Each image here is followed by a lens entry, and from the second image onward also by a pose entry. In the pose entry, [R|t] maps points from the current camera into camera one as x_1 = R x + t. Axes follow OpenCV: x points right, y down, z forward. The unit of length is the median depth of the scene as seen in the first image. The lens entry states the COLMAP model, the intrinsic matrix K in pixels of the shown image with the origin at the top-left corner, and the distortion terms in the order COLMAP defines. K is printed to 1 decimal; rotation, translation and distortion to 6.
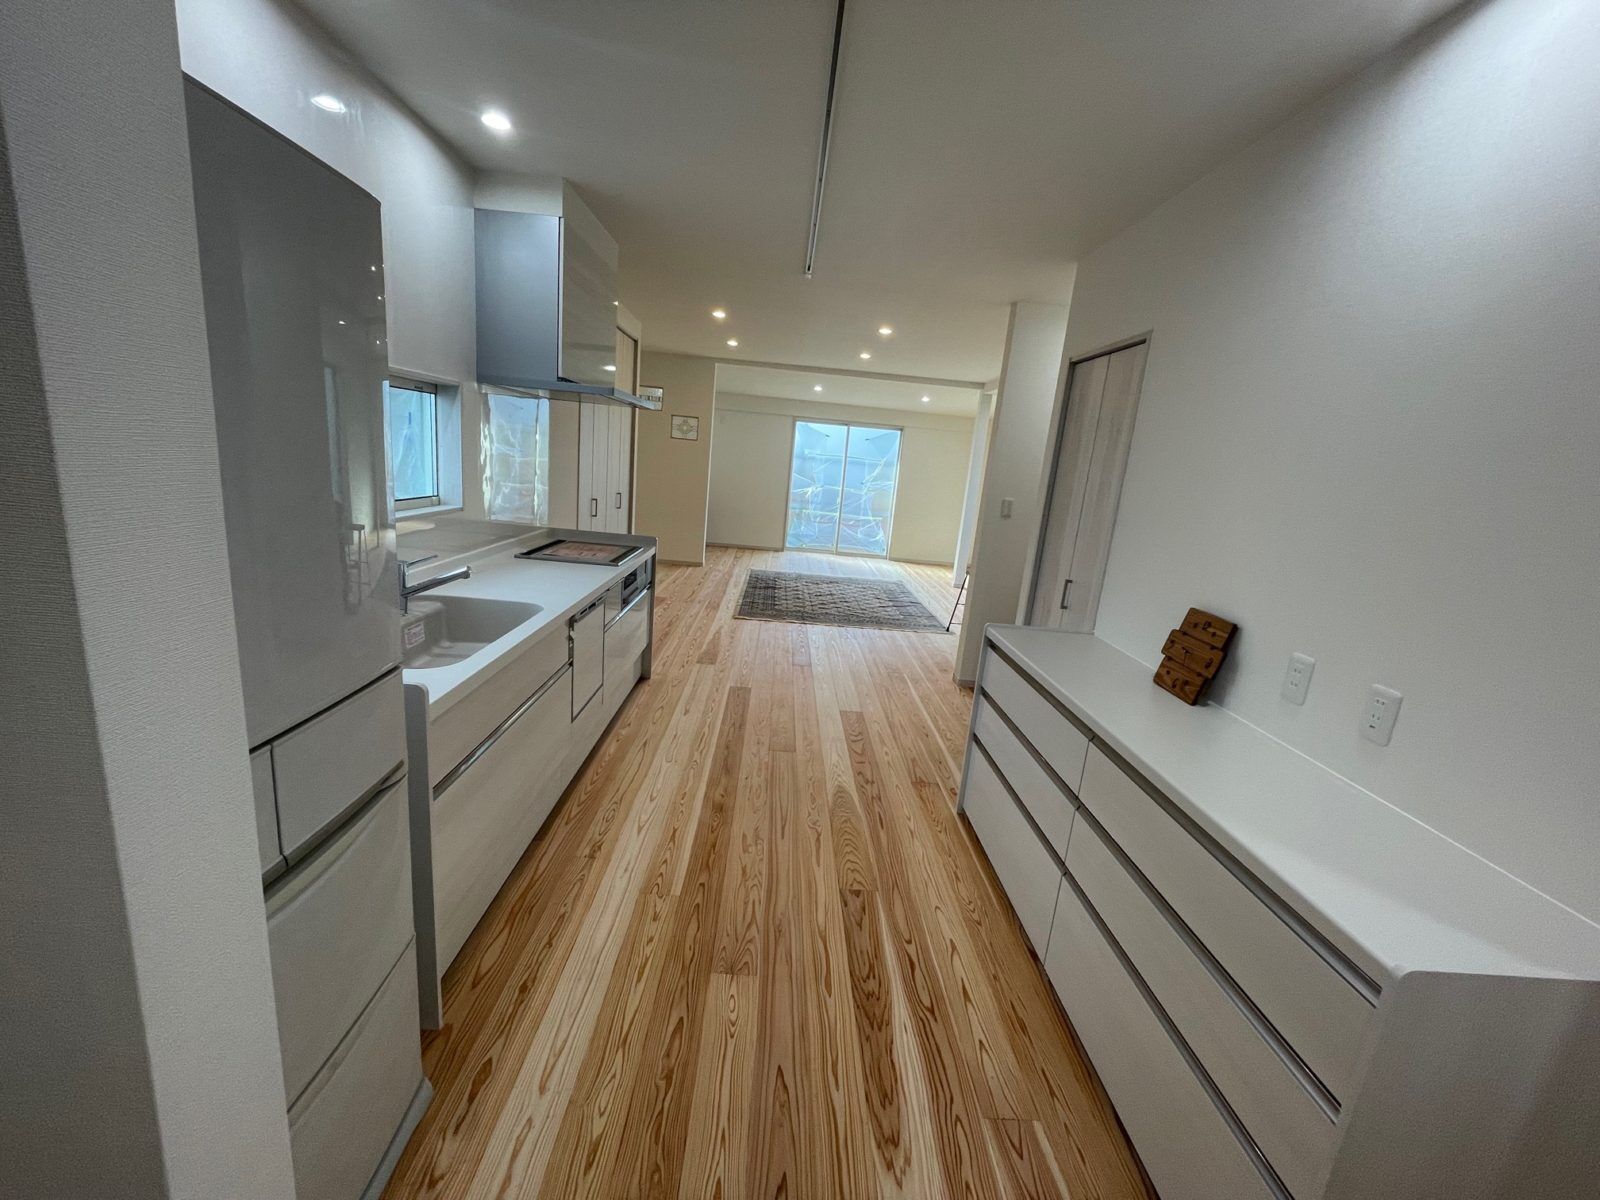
lens RADIAL K [[643.1, 0, 799.6], [0, 643.1, 603.7], [0, 0, 1]] dist [-0.001604, -0.000729]
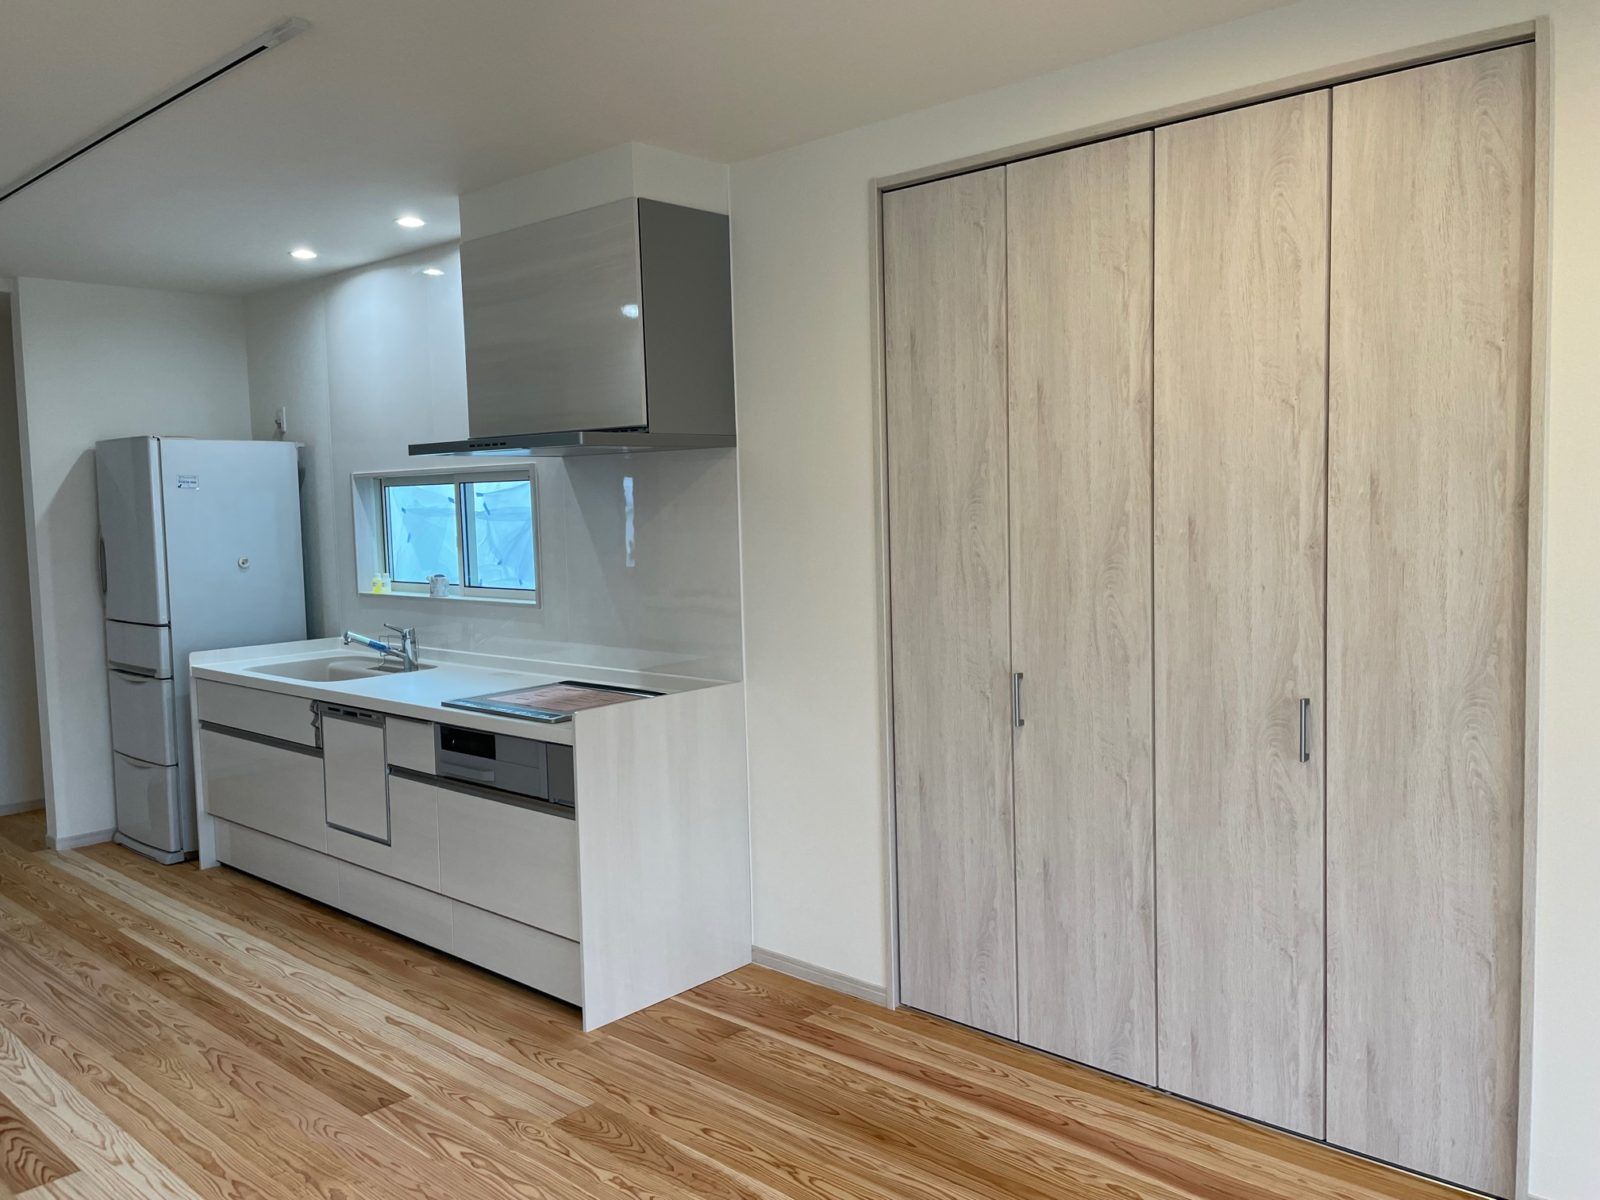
lens RADIAL K [[1249.6, 0, 808.7], [0, 1249.6, 586.8], [0, 0, 1]] dist [0.034889, -0.045043]
pose [[-0.685340, -0.018881, -0.727978, 0.516537], [-0.198705, 0.966578, 0.161997, -0.612250], [0.700589, 0.255675, -0.666187, 2.814237]]
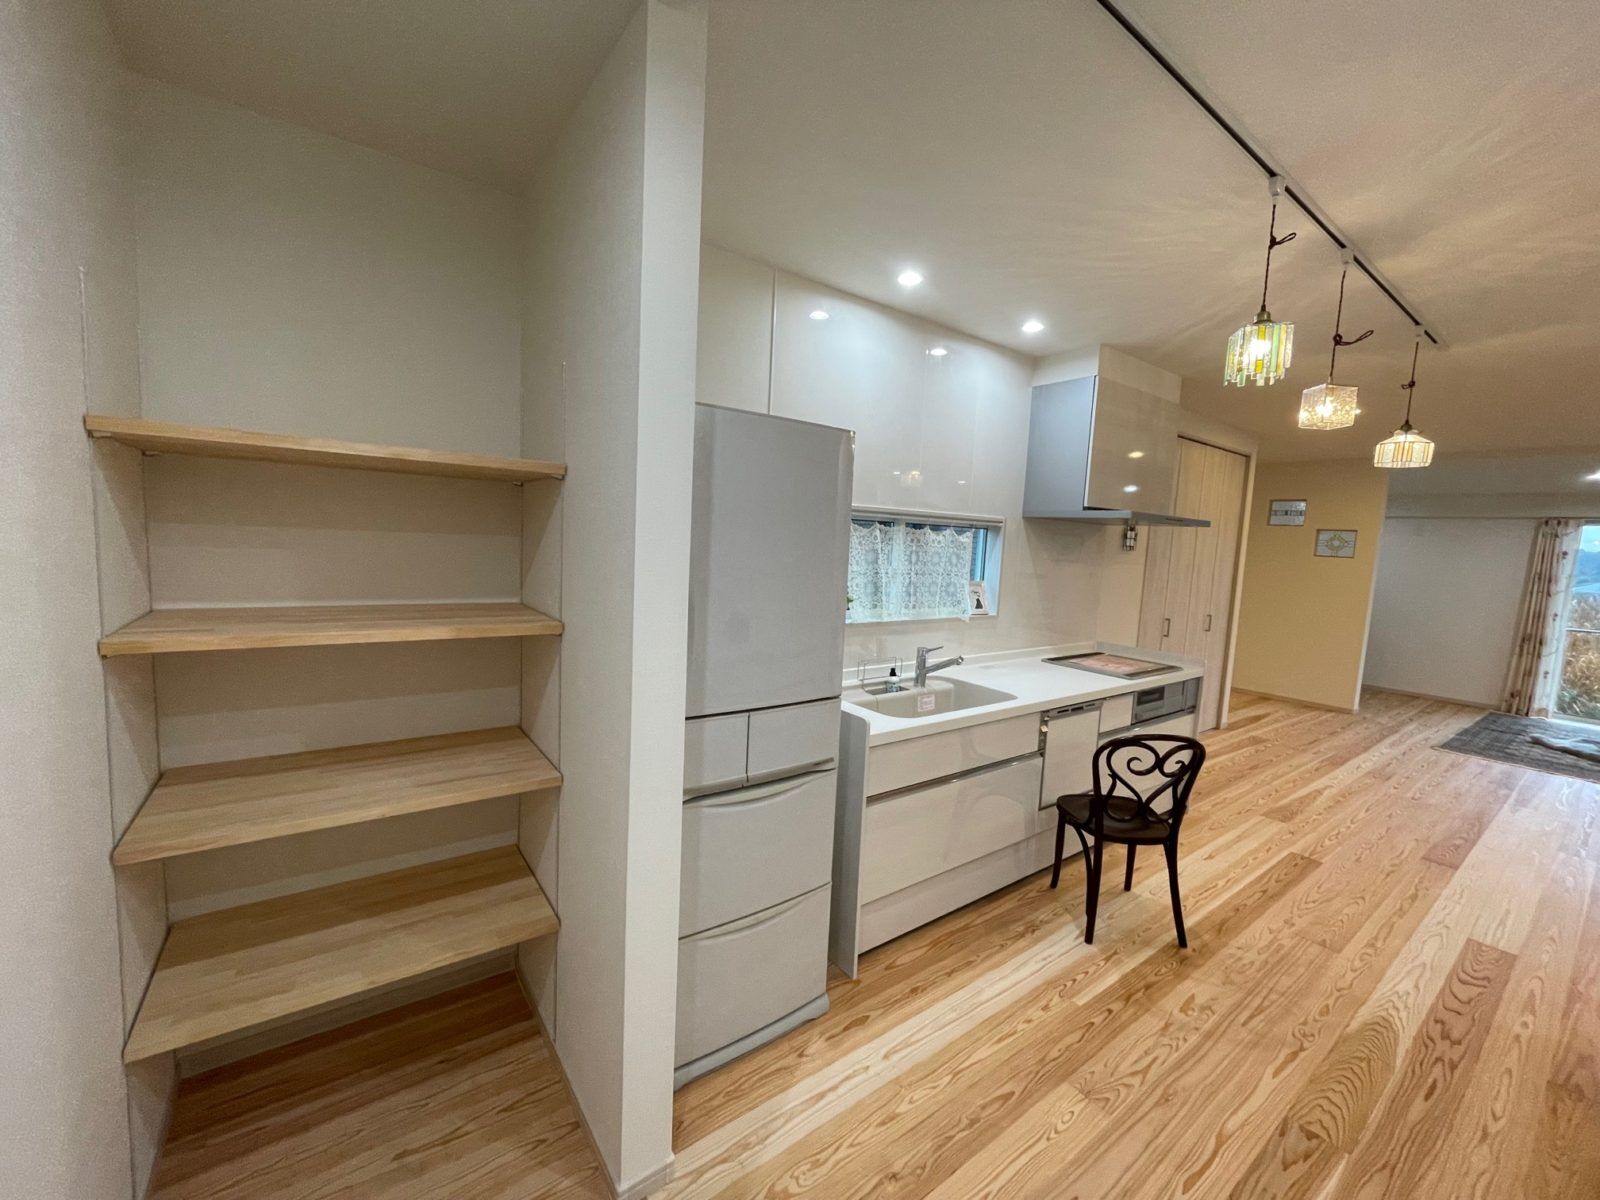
lens RADIAL K [[643.1, 0, 800.6], [0, 643.1, 607.8], [0, 0, 1]] dist [-0.001604, -0.000729]
pose [[0.578284, 0.029557, -0.815300, 0.321540], [-0.179053, 0.979576, -0.091488, 0.021962], [0.795944, 0.198888, 0.571766, -0.021389]]
